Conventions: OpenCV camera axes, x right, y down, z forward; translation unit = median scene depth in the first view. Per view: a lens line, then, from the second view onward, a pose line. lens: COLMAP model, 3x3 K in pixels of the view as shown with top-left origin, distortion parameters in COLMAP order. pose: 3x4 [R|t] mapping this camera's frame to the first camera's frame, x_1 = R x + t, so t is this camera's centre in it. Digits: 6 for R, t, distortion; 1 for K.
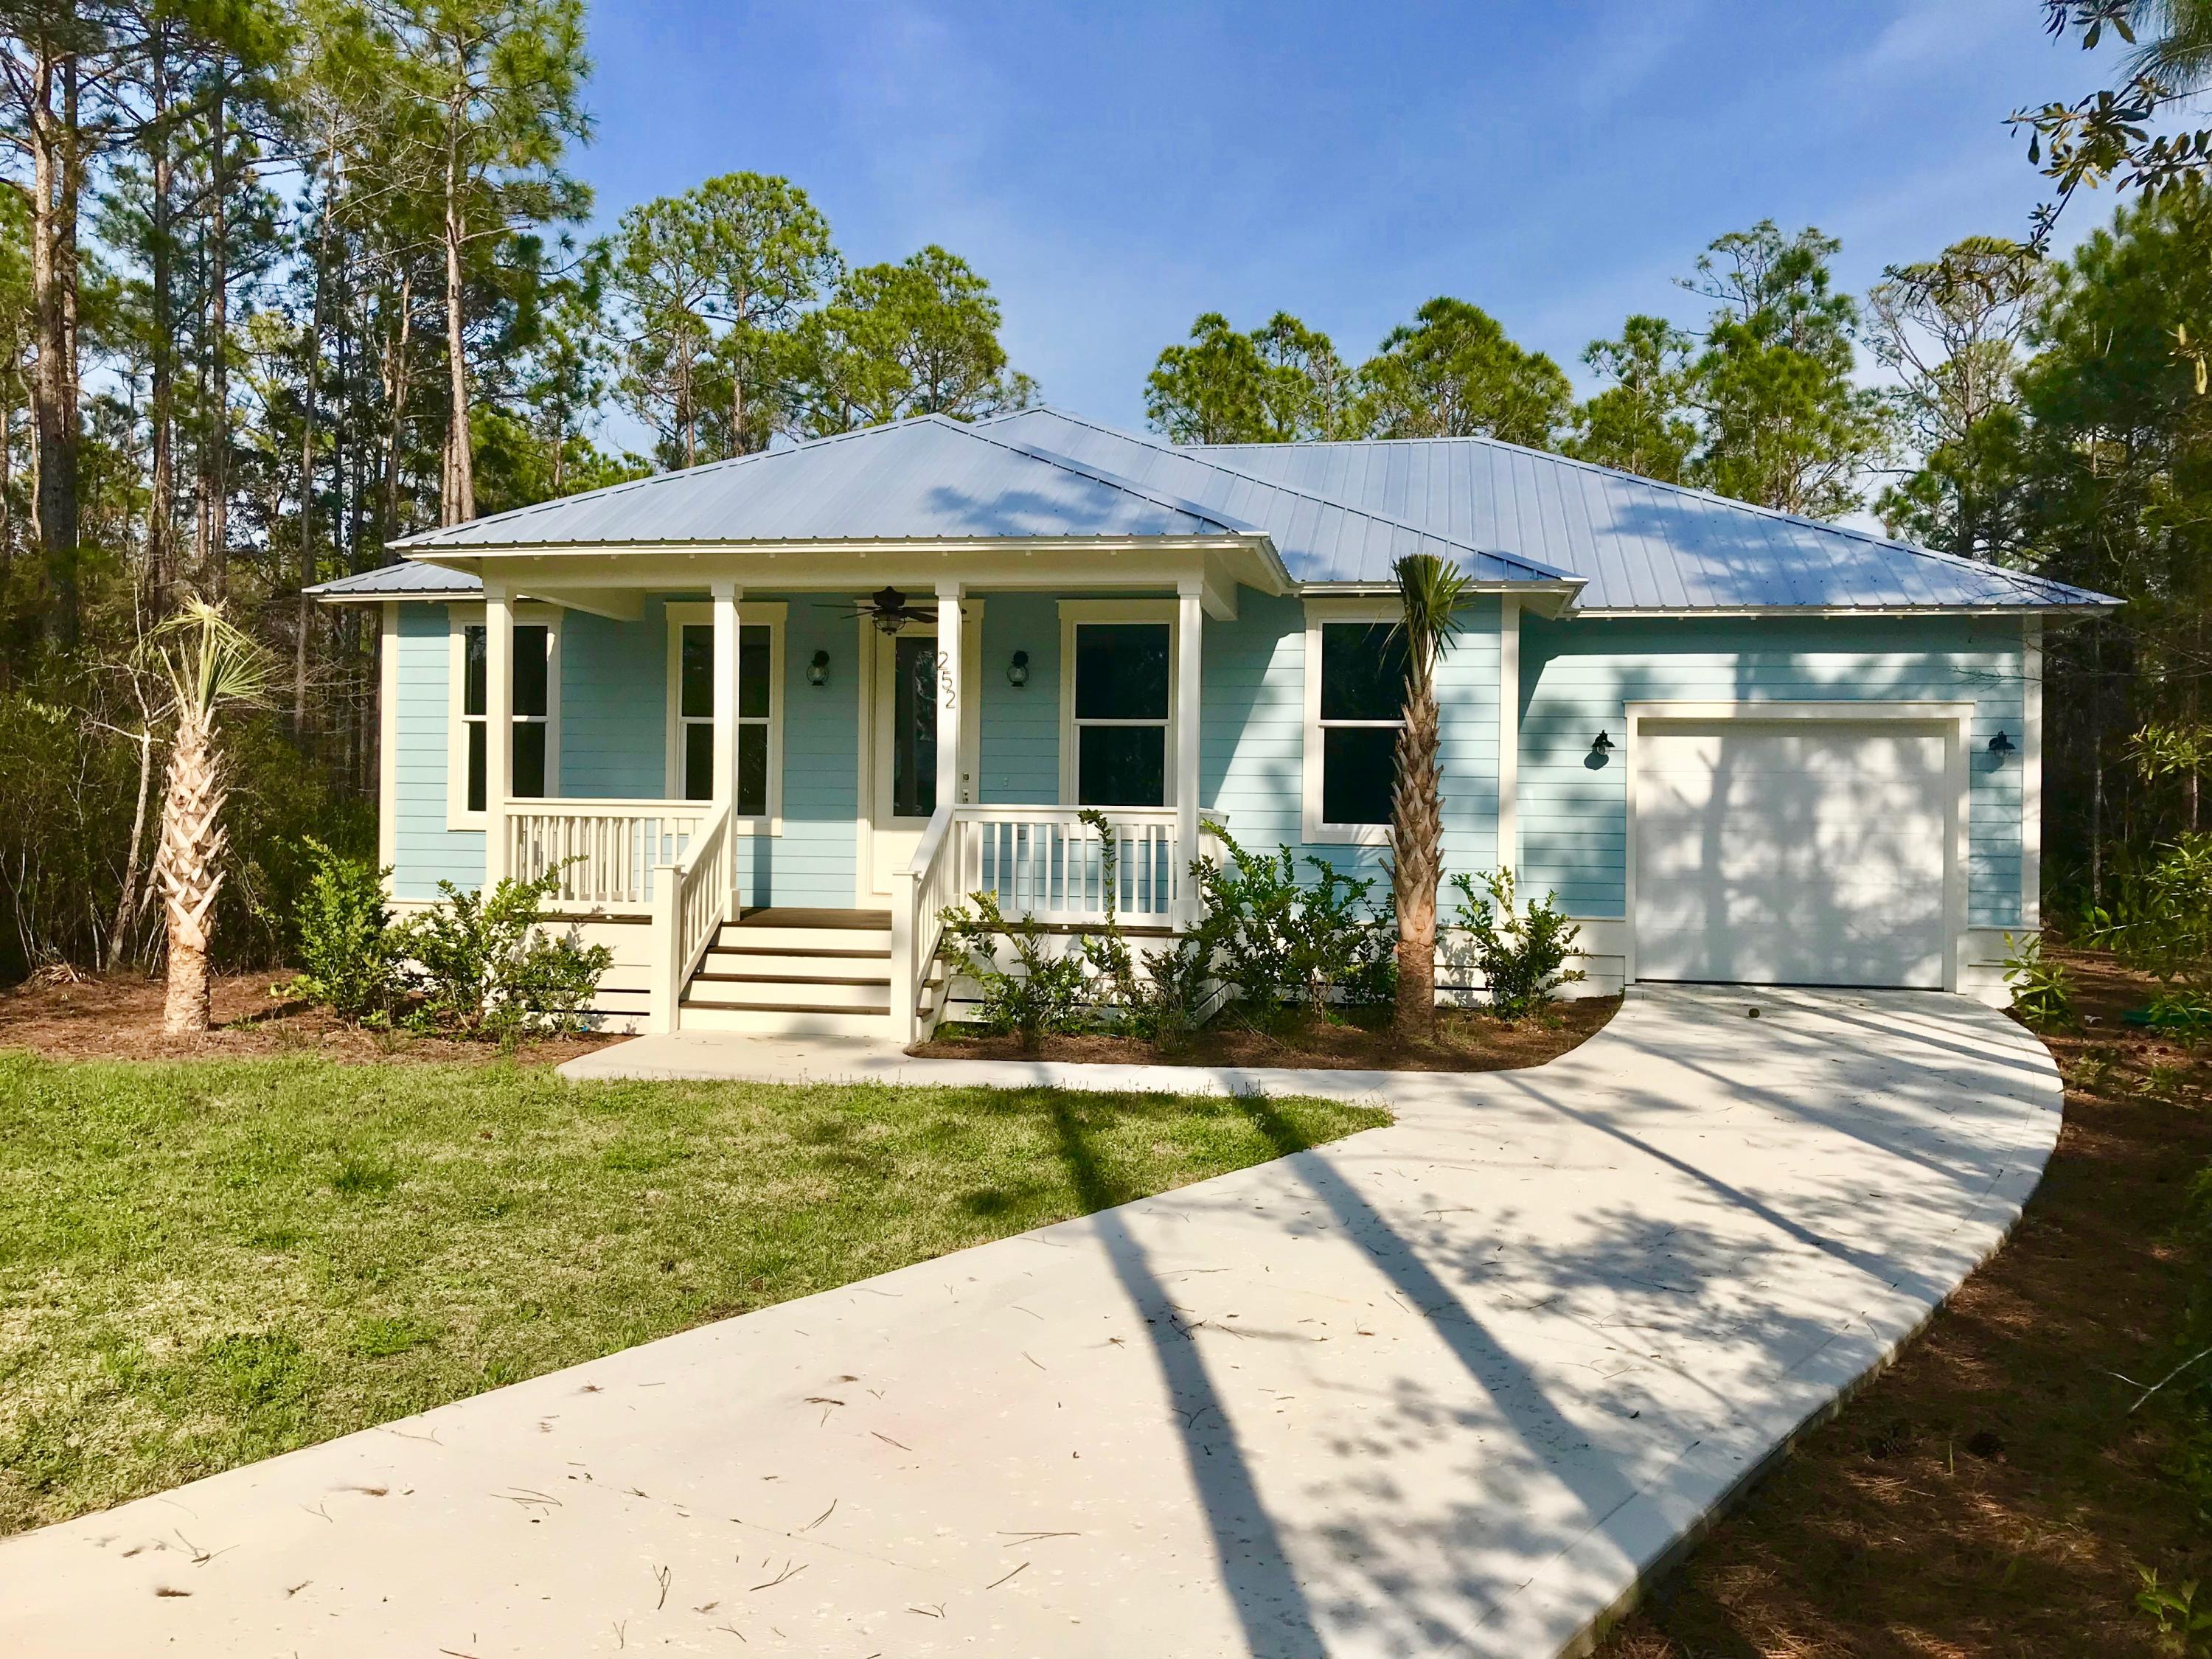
lens RADIAL K [[1916.7, 0, 1106.0], [0, 1916.7, 829.5], [0, 0, 1]] dist [0.007908, -0.000577]
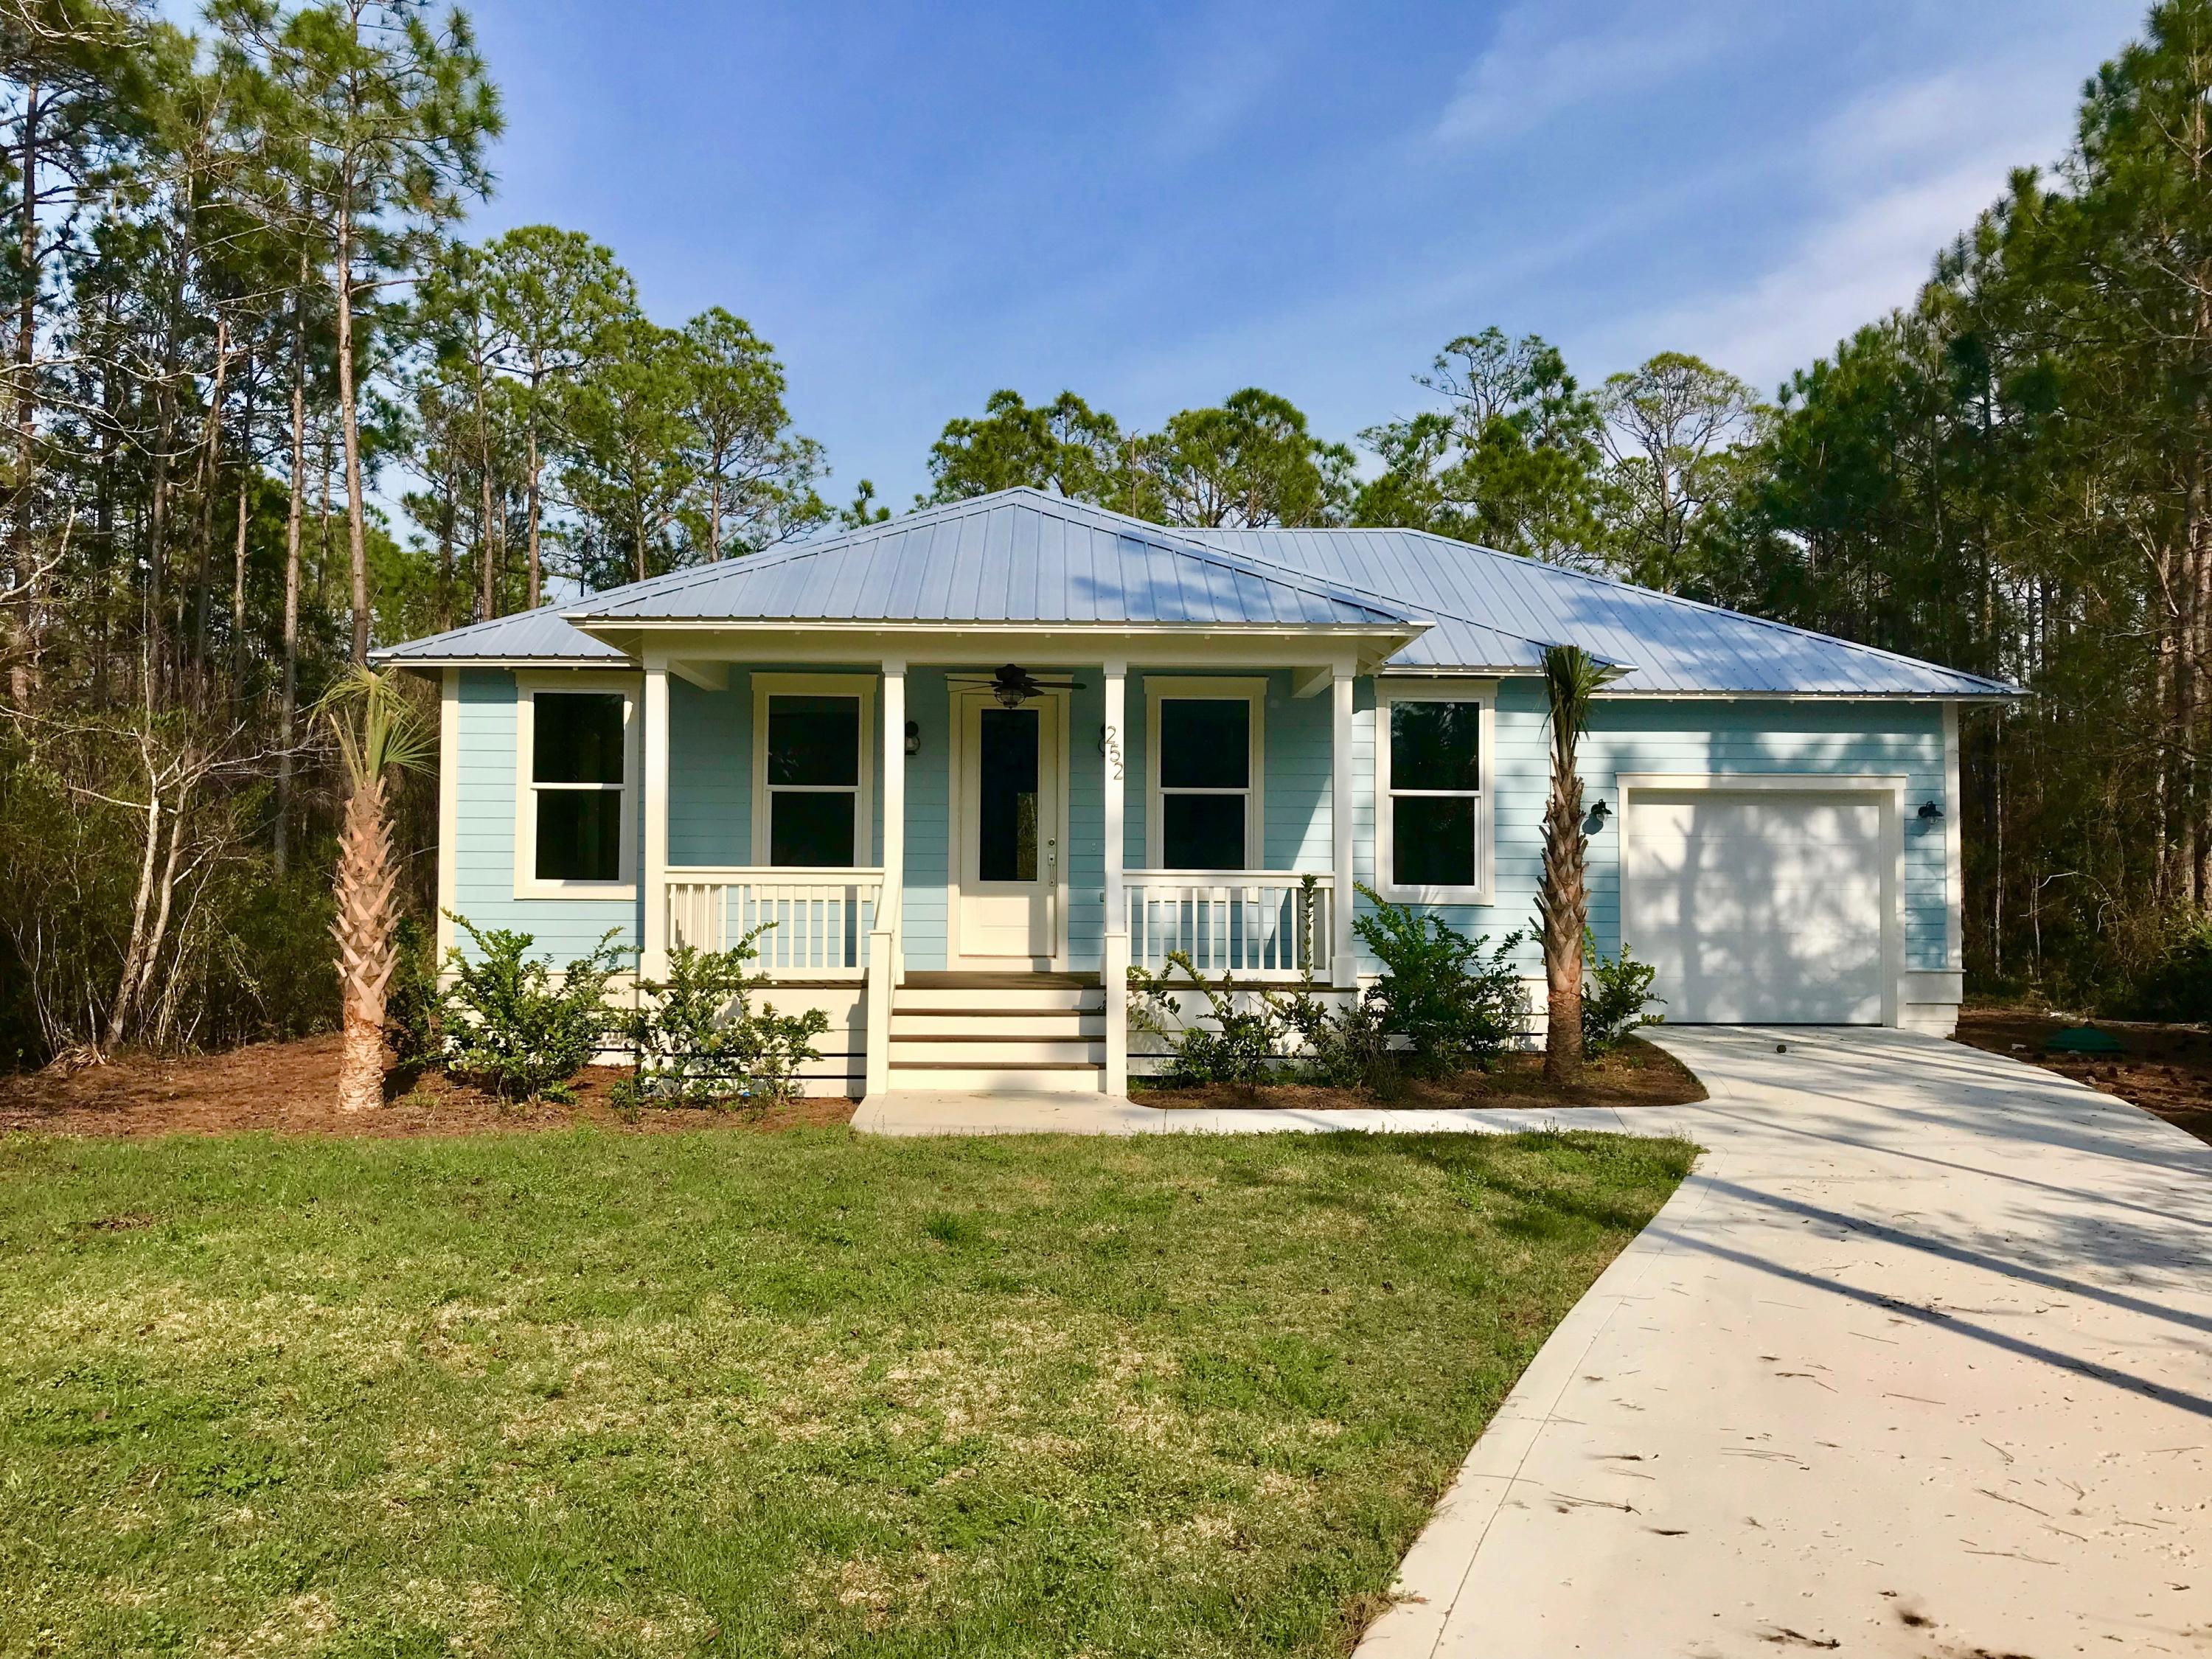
lens RADIAL K [[1932.1, 0, 1083.7], [0, 1932.1, 803.9], [0, 0, 1]] dist [0.021544, -0.004748]
pose [[0.977375, 0.000835, 0.211510, -0.279376], [0.008191, 0.999093, -0.041793, -0.004570], [-0.211353, 0.042580, 0.976482, -0.037444]]
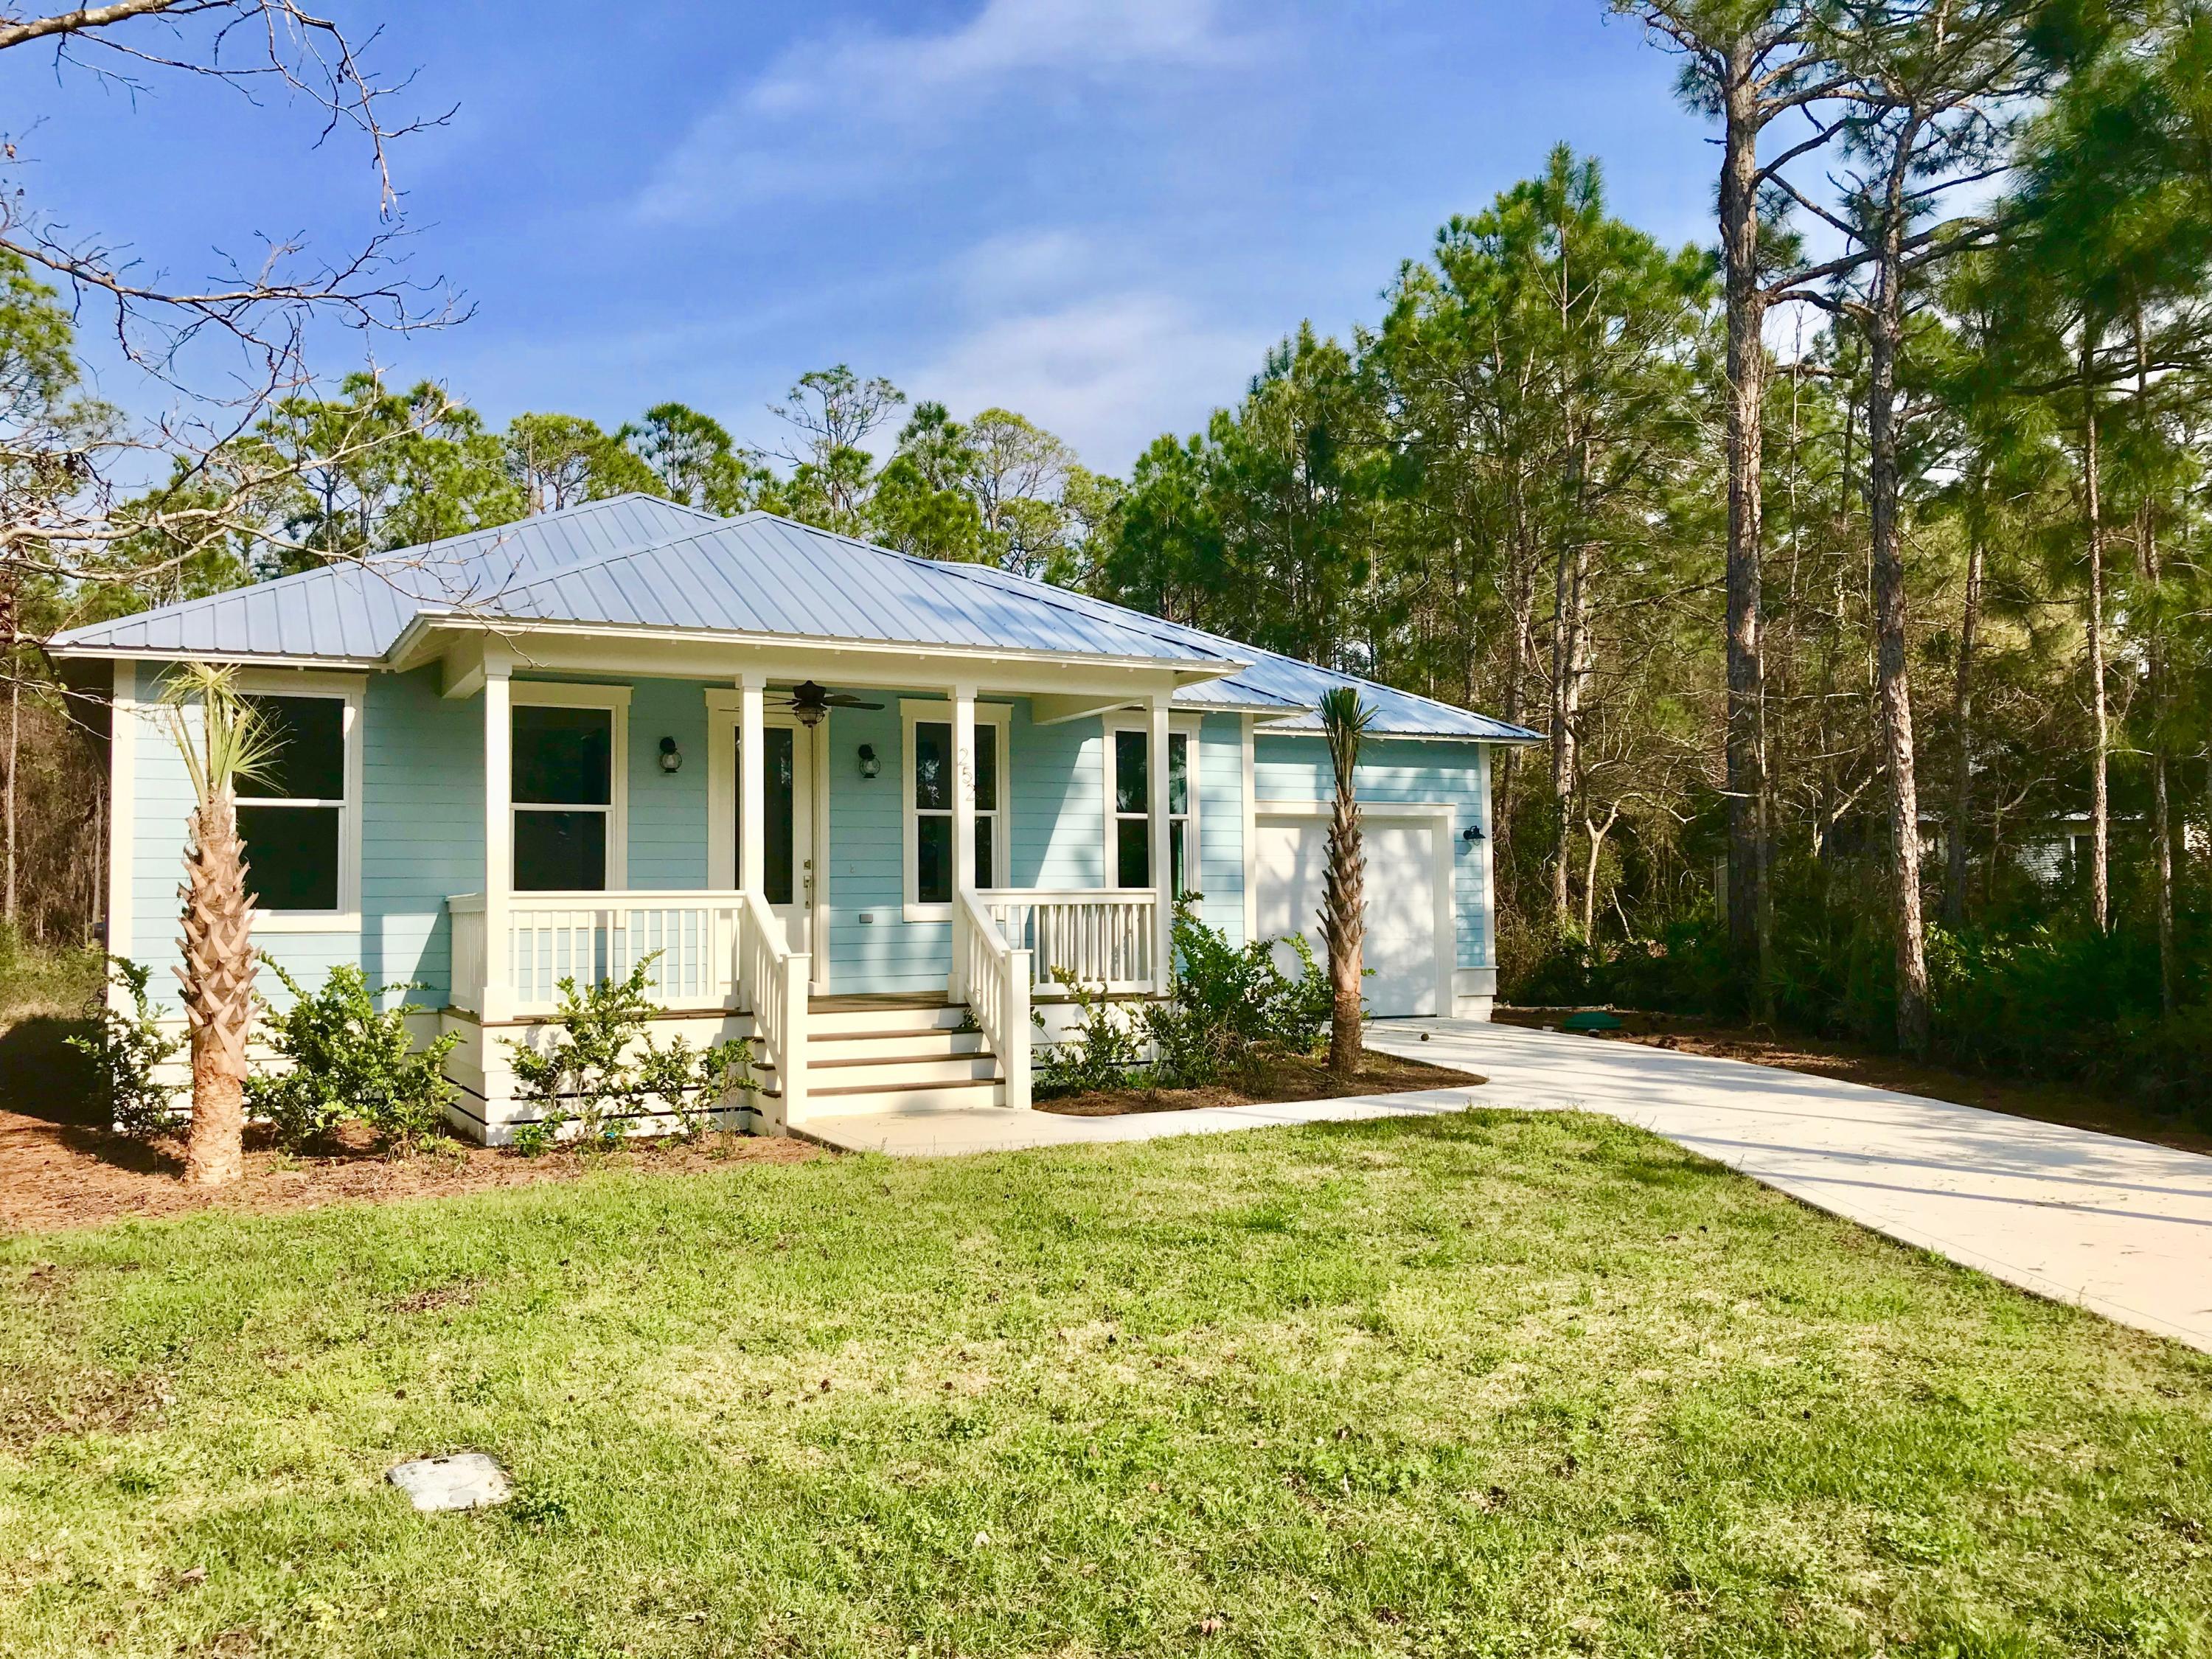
lens RADIAL K [[1916.7, 0, 1106.0], [0, 1916.7, 829.5], [0, 0, 1]] dist [0.007908, -0.000577]
pose [[0.757231, 0.002552, 0.653142, -0.645736], [0.023772, 0.999222, -0.031465, -0.010113], [-0.652715, 0.039353, 0.756581, 0.115797]]
